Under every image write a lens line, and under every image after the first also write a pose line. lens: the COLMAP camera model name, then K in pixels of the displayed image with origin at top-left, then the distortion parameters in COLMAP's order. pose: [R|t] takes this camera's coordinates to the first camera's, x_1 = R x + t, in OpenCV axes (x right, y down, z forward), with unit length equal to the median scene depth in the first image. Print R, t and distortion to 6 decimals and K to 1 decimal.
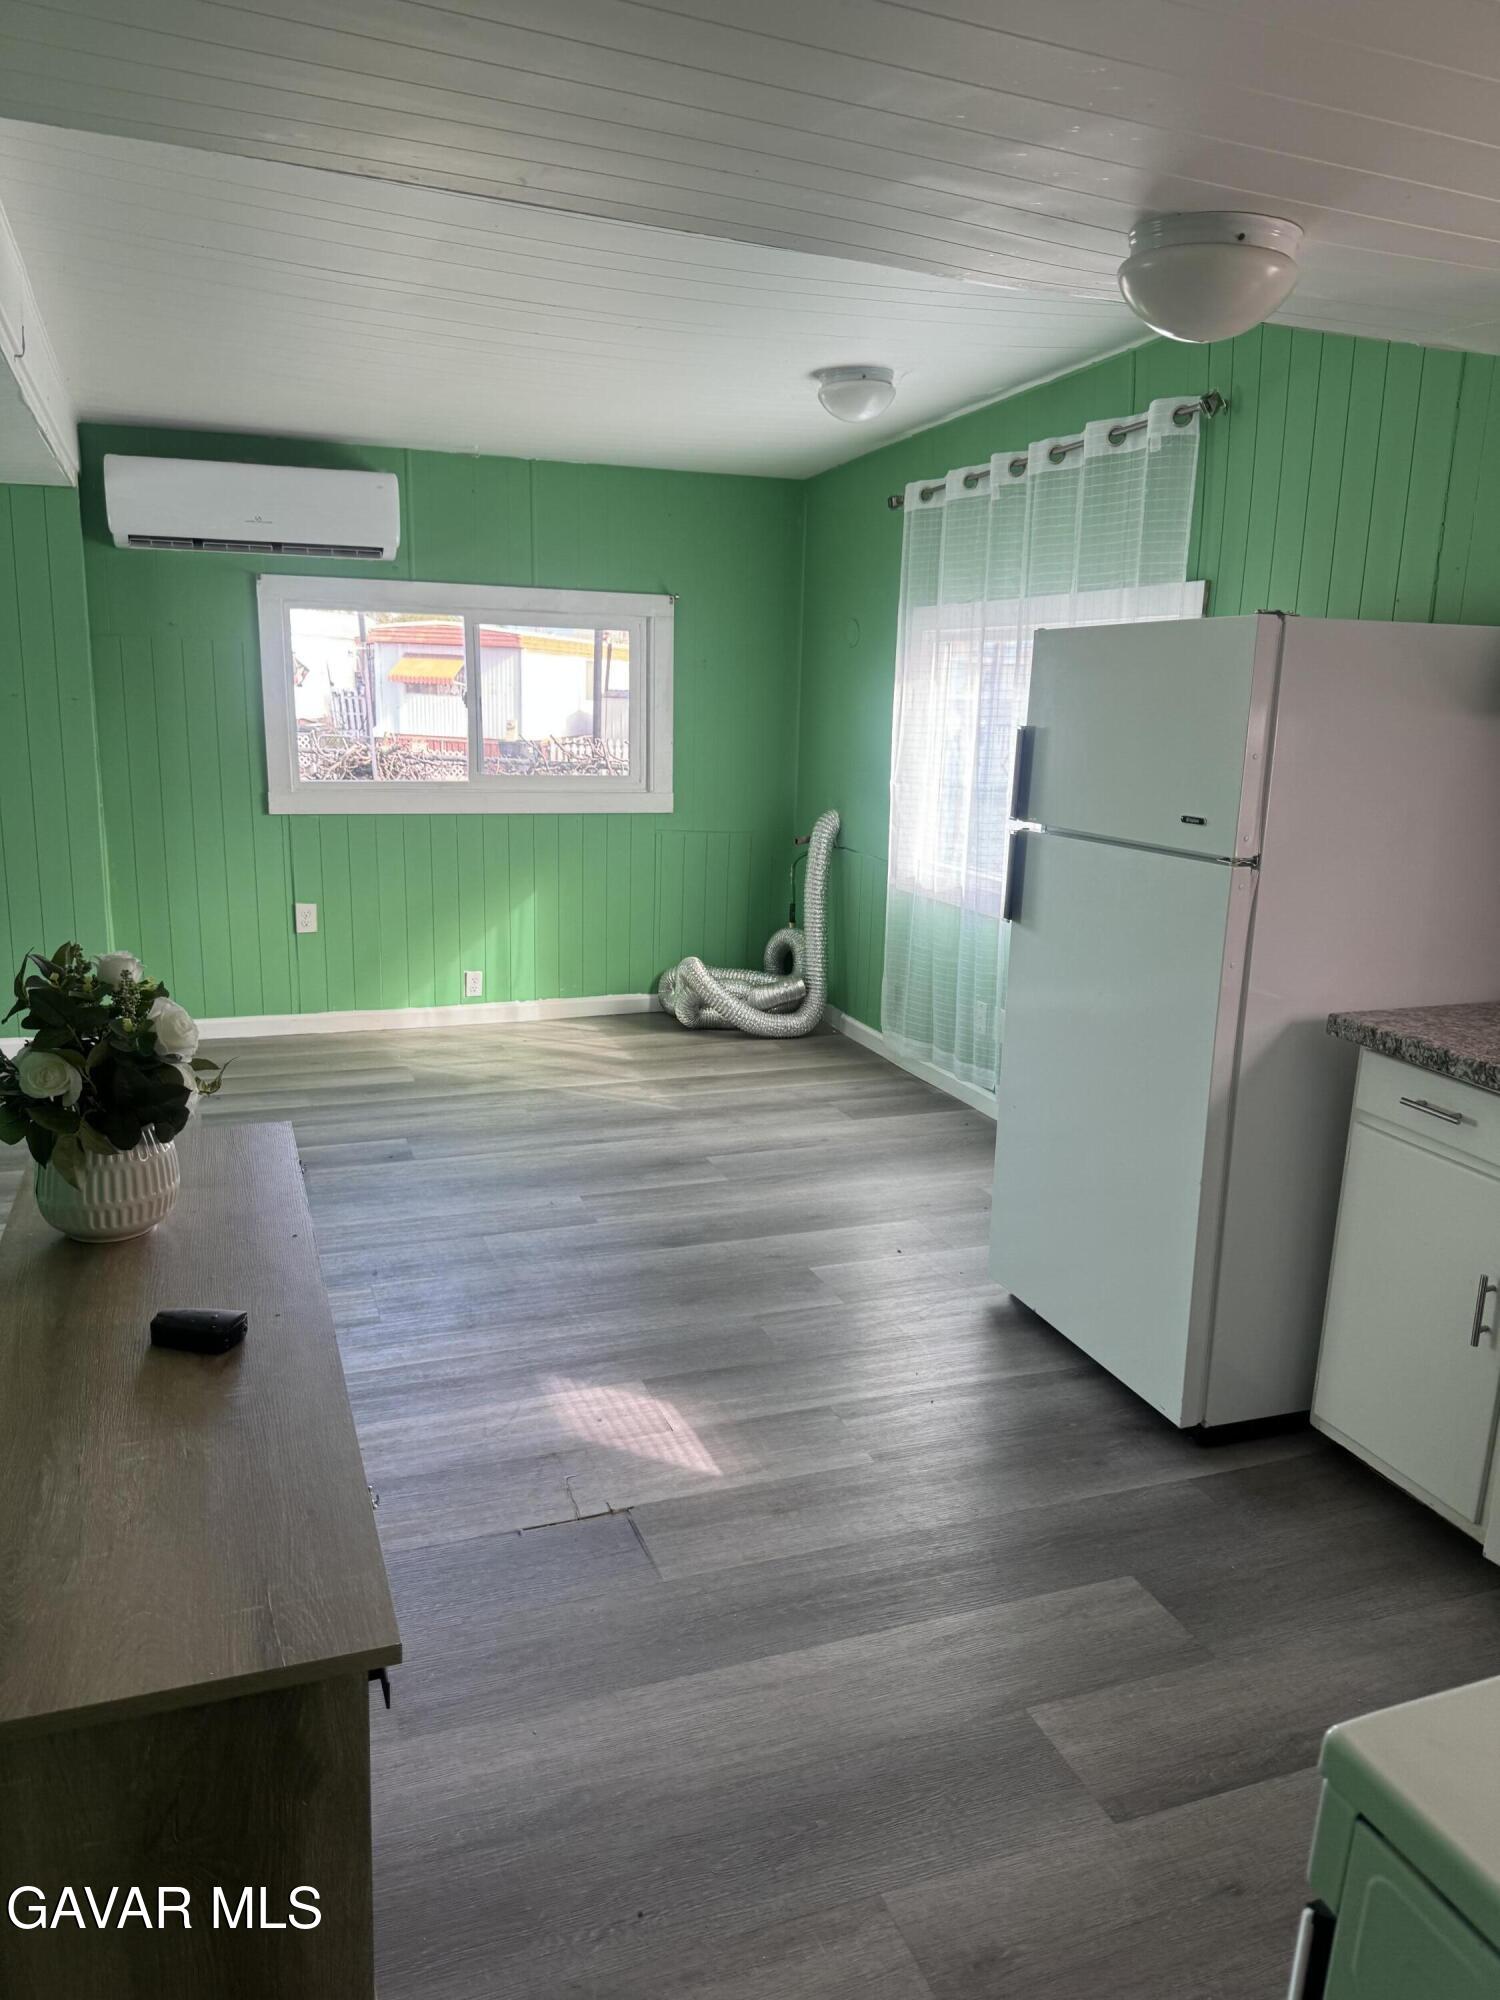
lens RADIAL K [[1413.9, 0, 749.9], [0, 1413.9, 1006.7], [0, 0, 1]] dist [0.046944, -0.062996]
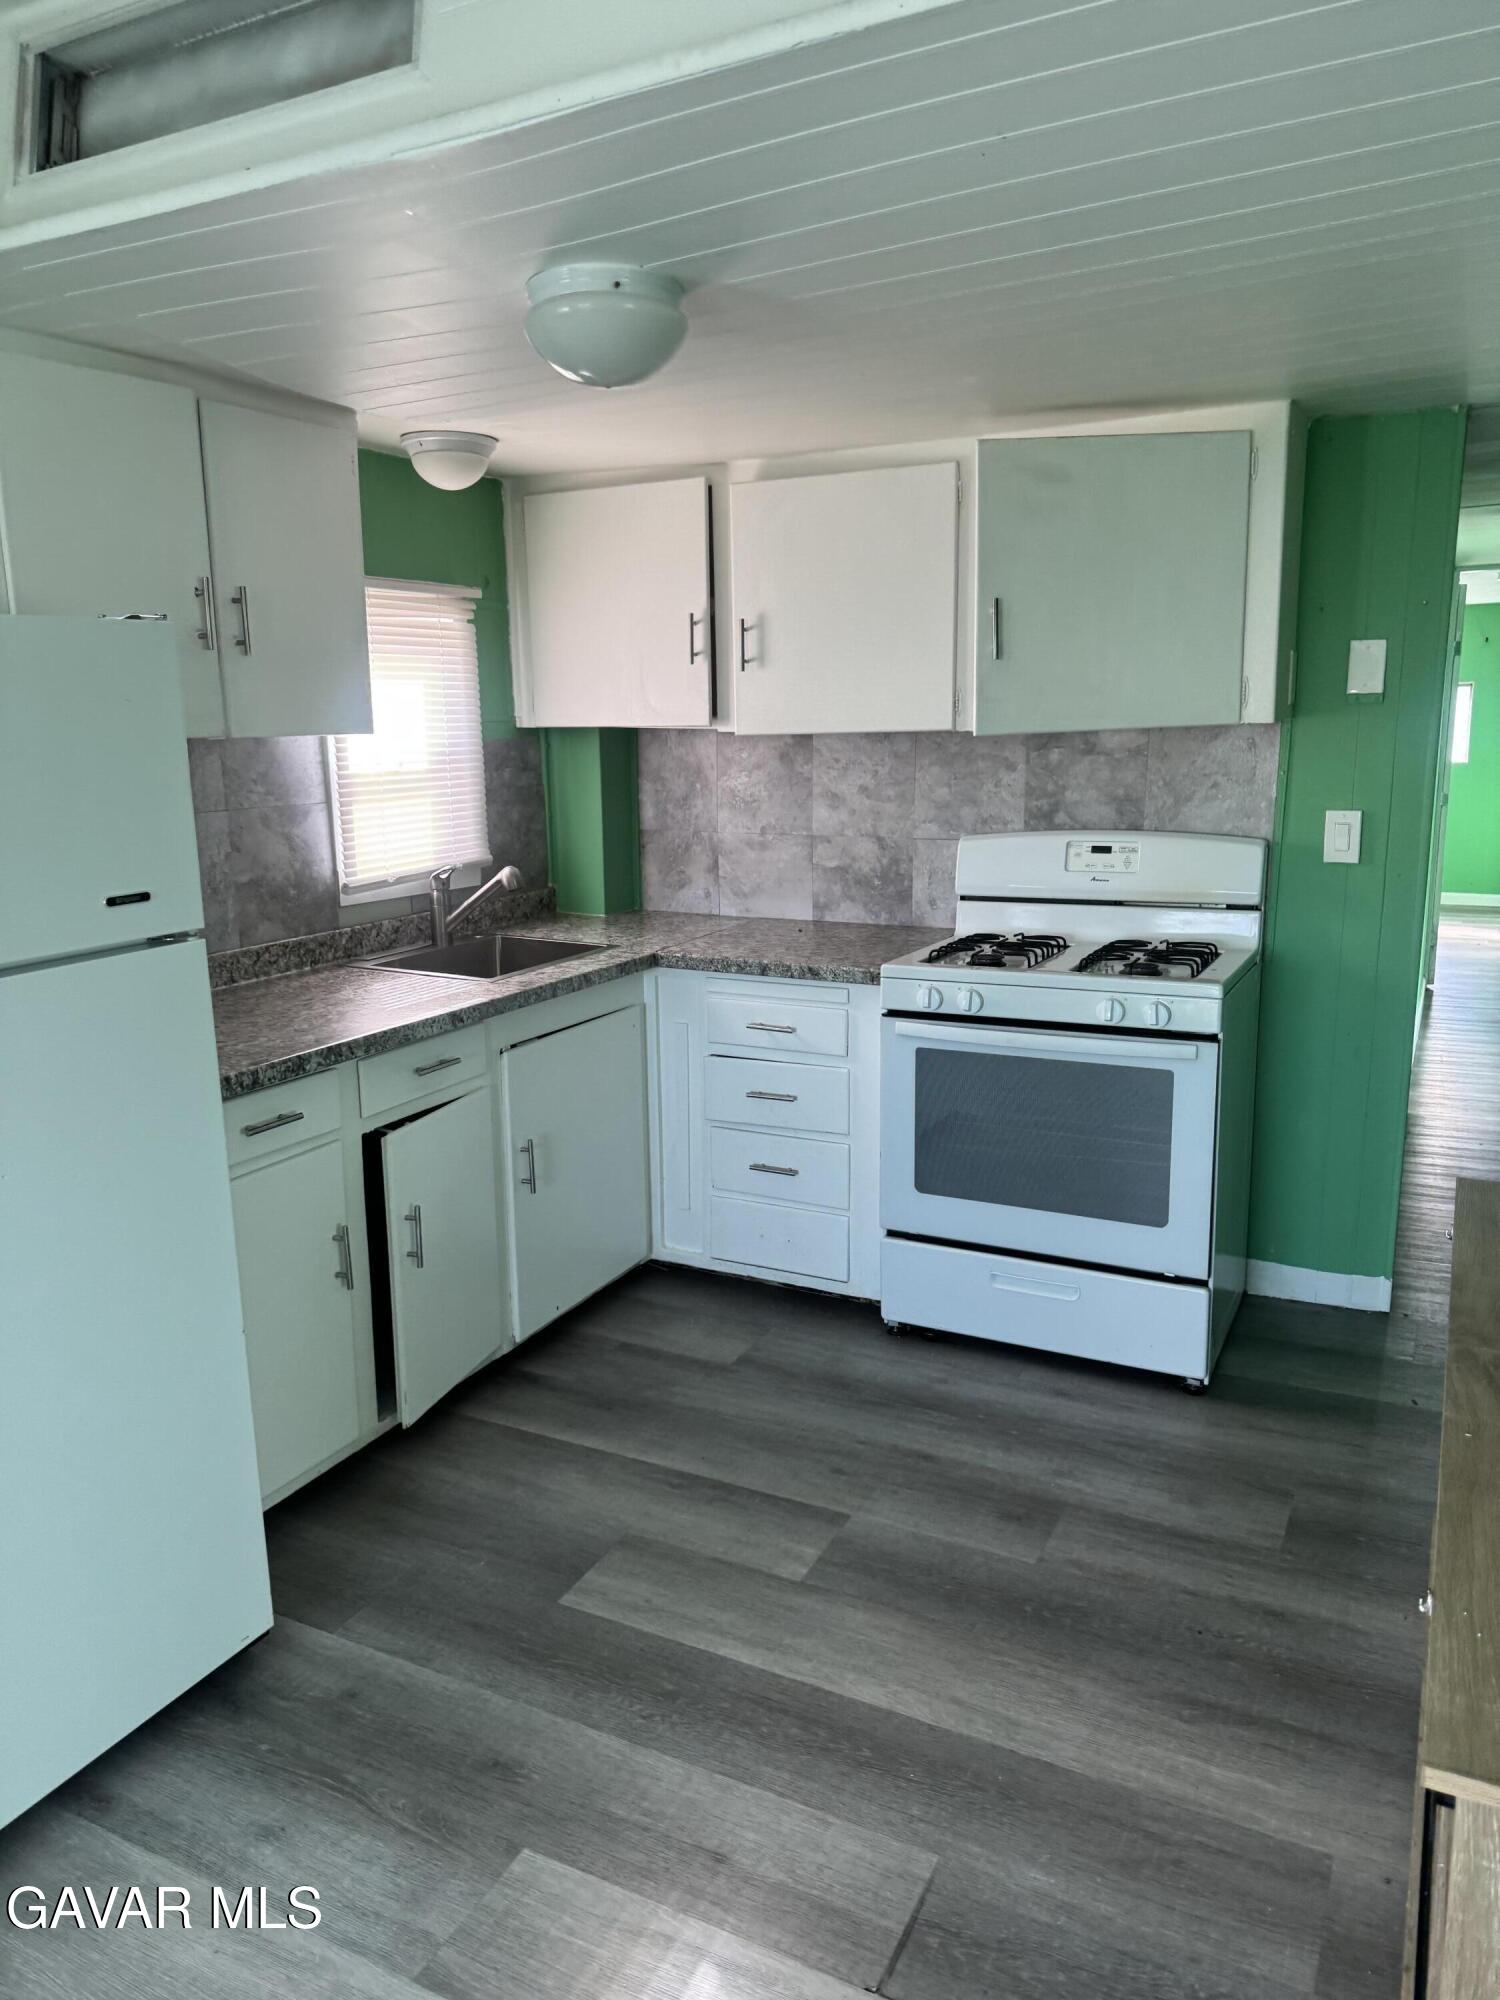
lens RADIAL K [[1413.9, 0, 737.8], [0, 1413.9, 994.2], [0, 0, 1]] dist [0.046944, -0.062996]
pose [[-0.669093, -0.159456, 0.725871, -0.473322], [0.166601, 0.919671, 0.355598, -0.324650], [-0.724265, 0.358859, -0.588779, 1.355390]]
